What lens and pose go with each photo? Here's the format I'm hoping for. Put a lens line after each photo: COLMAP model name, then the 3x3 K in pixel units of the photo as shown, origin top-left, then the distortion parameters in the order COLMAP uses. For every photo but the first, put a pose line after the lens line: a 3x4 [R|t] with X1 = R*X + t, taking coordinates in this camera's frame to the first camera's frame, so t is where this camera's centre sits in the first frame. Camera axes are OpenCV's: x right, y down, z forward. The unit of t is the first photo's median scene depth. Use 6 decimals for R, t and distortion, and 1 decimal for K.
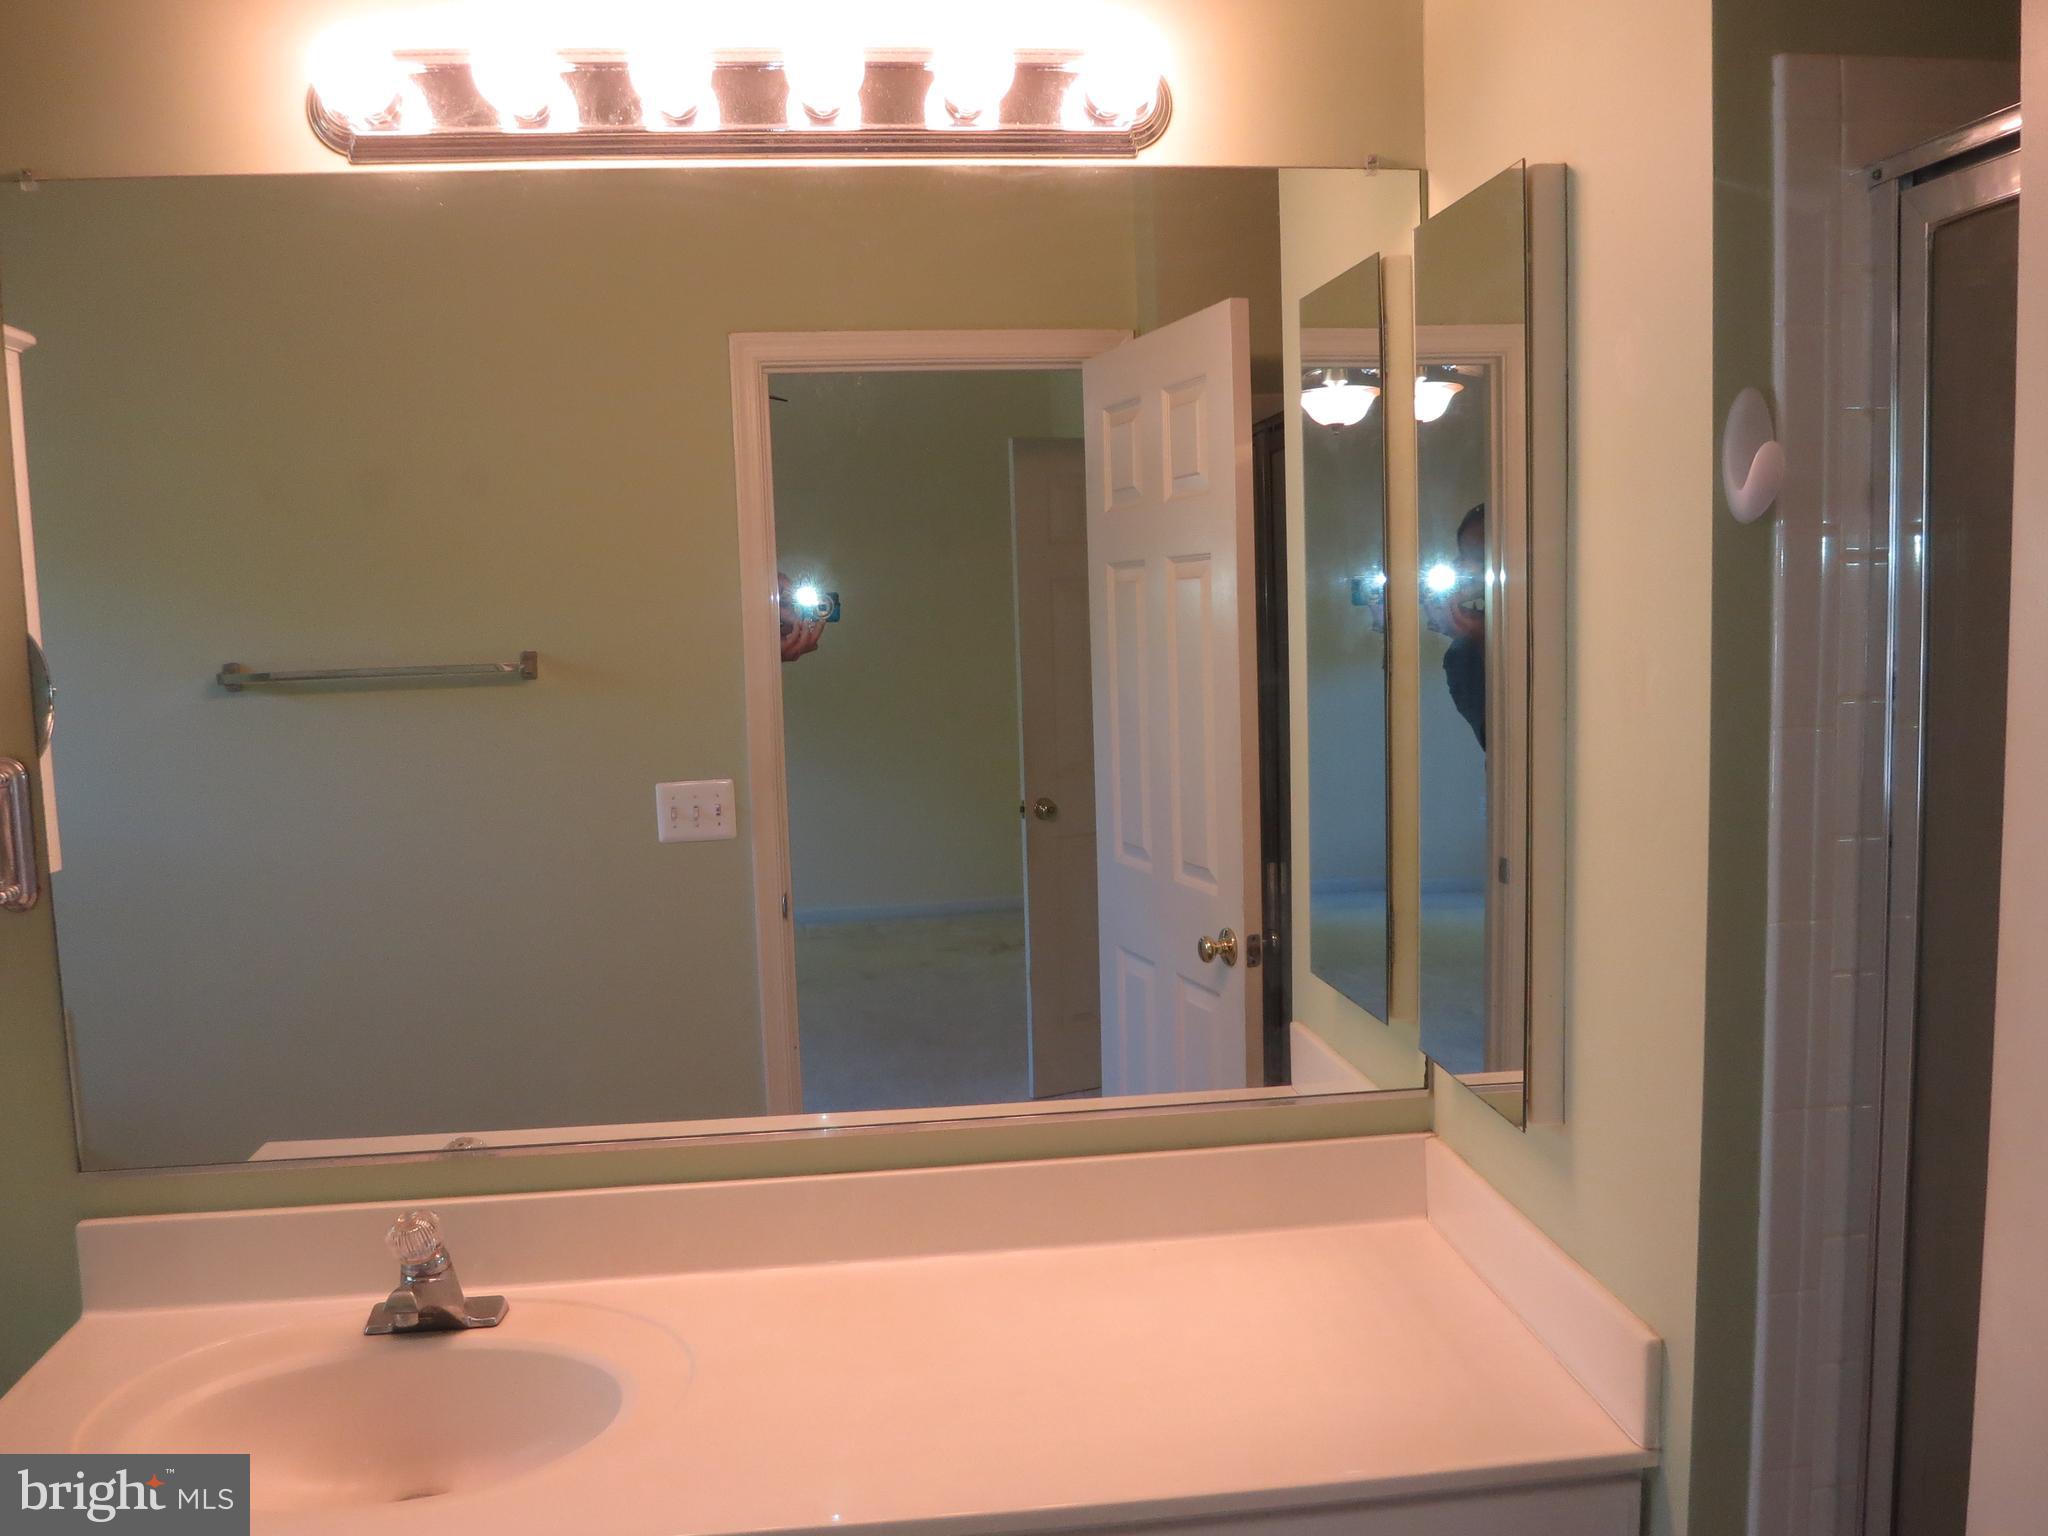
lens RADIAL K [[1689.1, 0, 1024.0], [0, 1689.1, 768.0], [0, 0, 1]] dist [-0.059100, 0.015672]
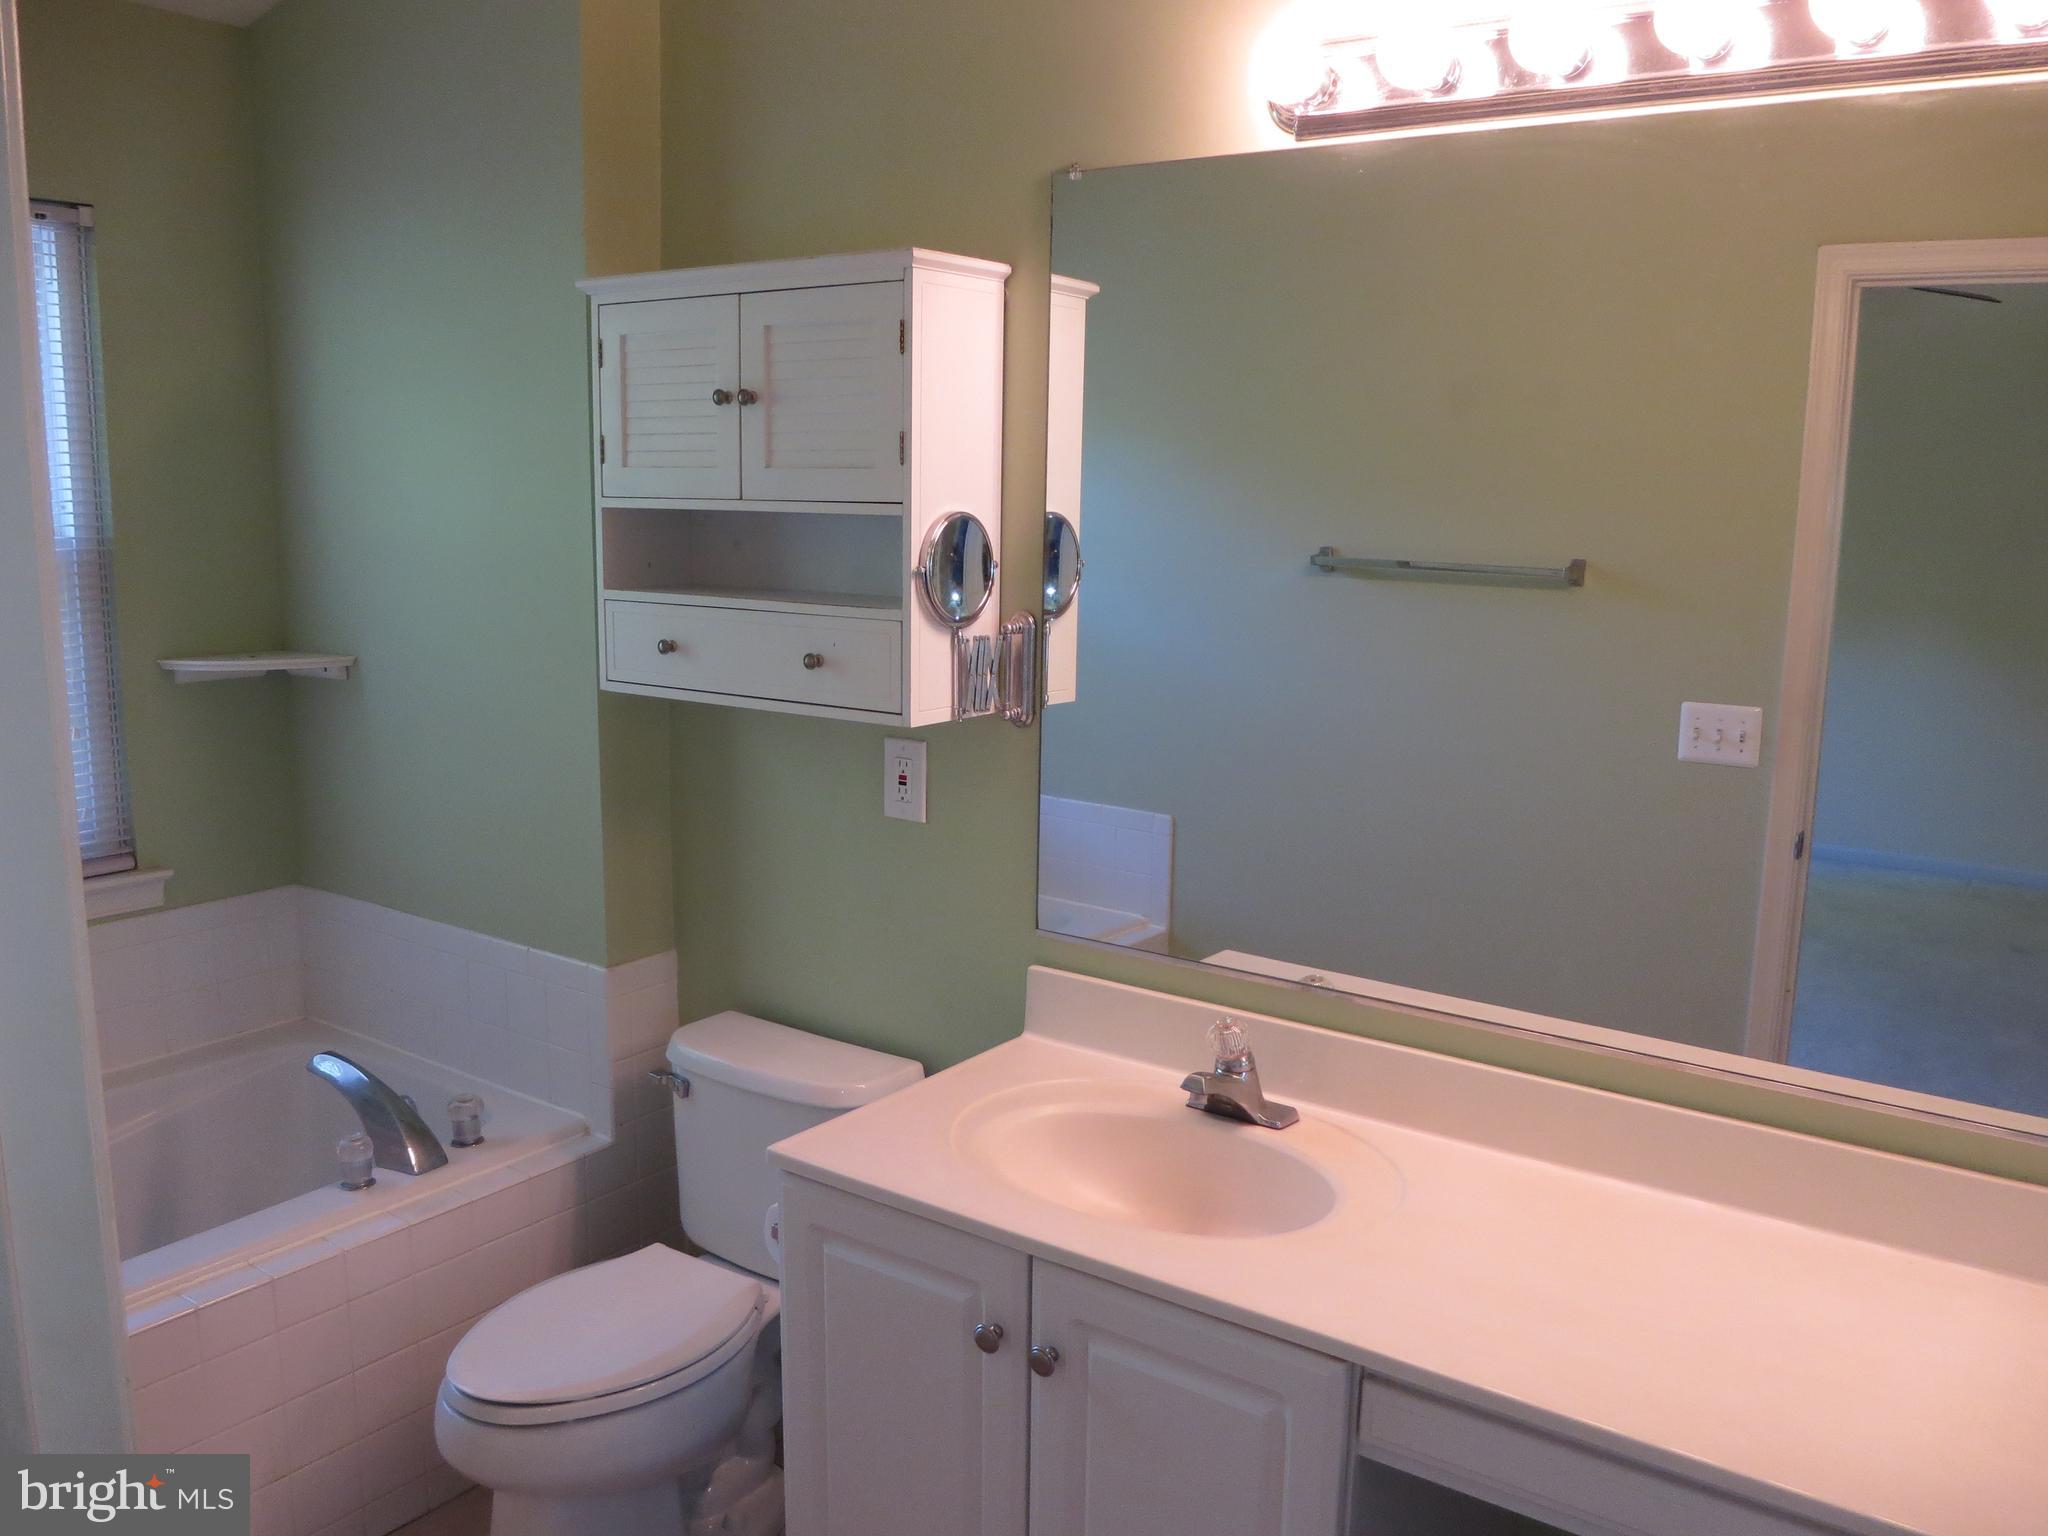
lens RADIAL K [[1689.1, 0, 1024.0], [0, 1689.1, 768.0], [0, 0, 1]] dist [-0.059100, 0.015672]
pose [[0.735671, 0.162280, -0.657612, 0.290296], [-0.117082, 0.986728, 0.112517, -0.033531], [0.667143, -0.005781, 0.744907, -0.014833]]
